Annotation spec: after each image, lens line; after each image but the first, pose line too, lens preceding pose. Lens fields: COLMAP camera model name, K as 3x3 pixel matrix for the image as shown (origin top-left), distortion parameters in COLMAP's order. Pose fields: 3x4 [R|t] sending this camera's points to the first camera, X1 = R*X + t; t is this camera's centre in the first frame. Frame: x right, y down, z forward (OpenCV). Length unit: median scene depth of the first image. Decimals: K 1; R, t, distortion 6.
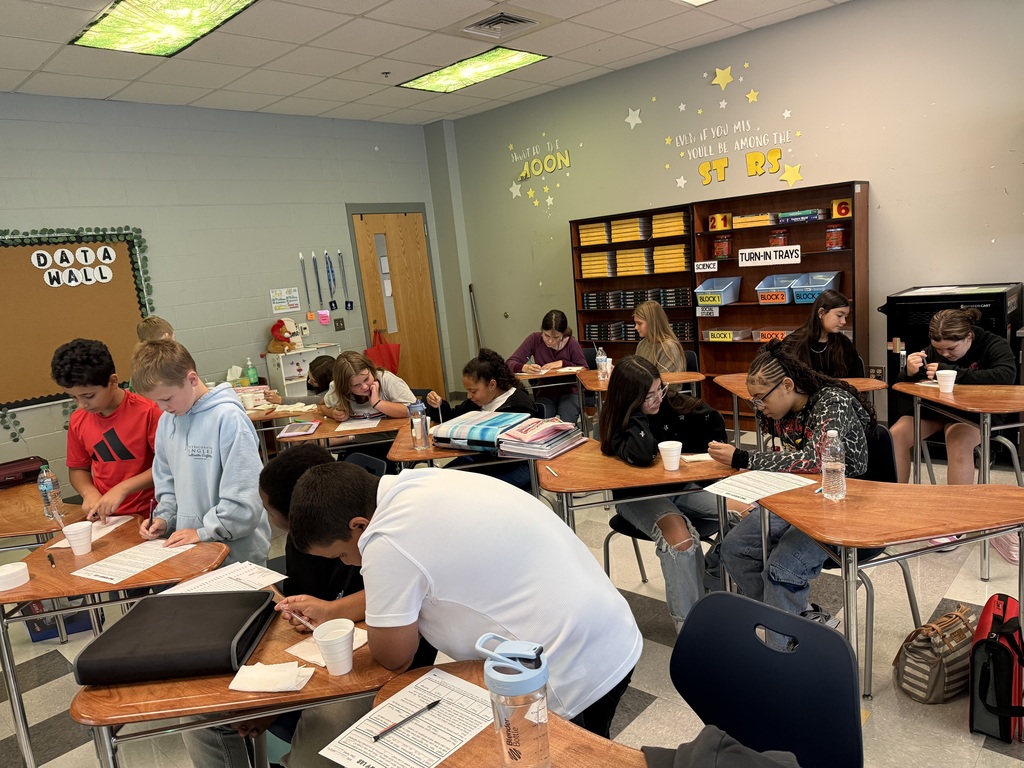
lens RADIAL K [[723.2, 0, 512.0], [0, 723.2, 384.0], [0, 0, 1]] dist [0.191726, -0.391413]
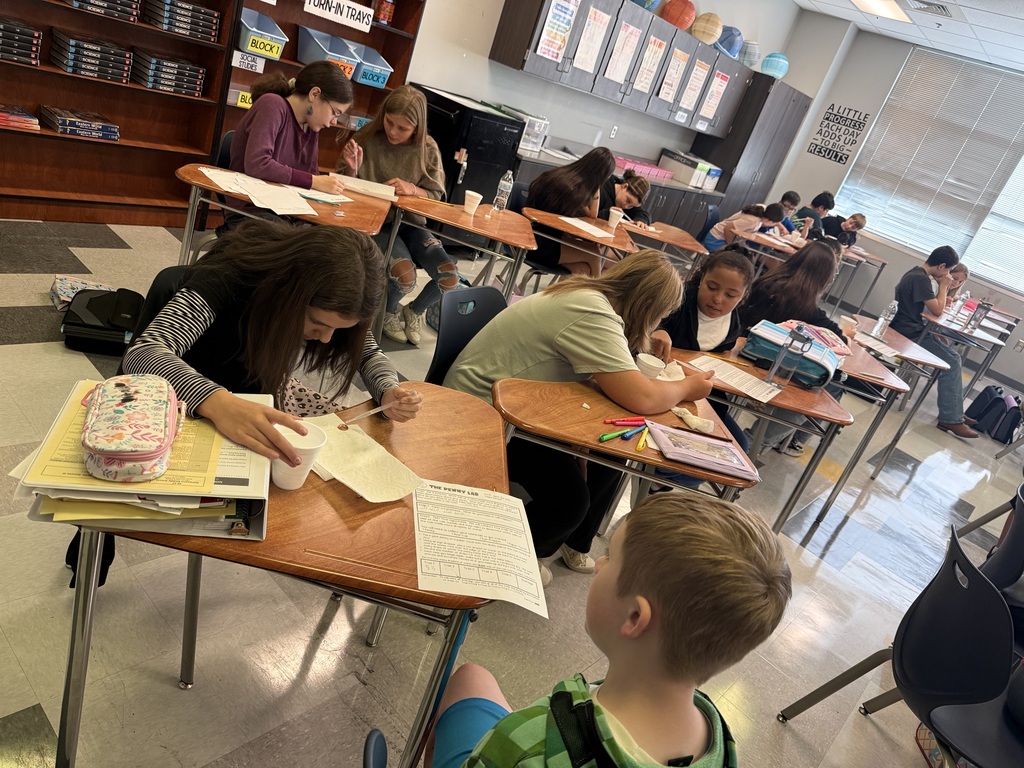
lens RADIAL K [[727.8, 0, 512.0], [0, 727.8, 384.0], [0, 0, 1]] dist [-0.003051, -0.004981]
pose [[-0.034243, -0.328033, 0.944045, -0.465856], [-0.152477, 0.935256, 0.319448, -0.072024], [-0.987714, -0.133006, -0.082043, 0.770156]]
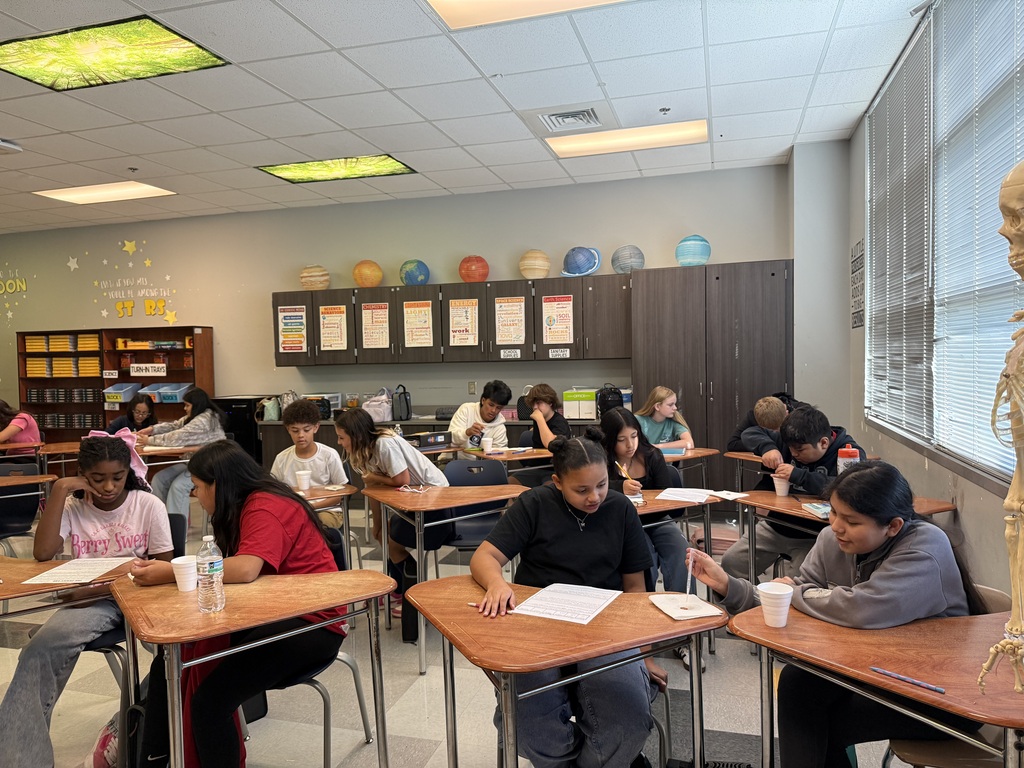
lens RADIAL K [[727.8, 0, 512.0], [0, 727.8, 384.0], [0, 0, 1]] dist [-0.003051, -0.004981]
pose [[0.893566, 0.059878, 0.444920, 0.326405], [0.010098, 0.988134, -0.153265, 0.075410], [-0.448818, 0.141445, 0.882358, -0.542051]]
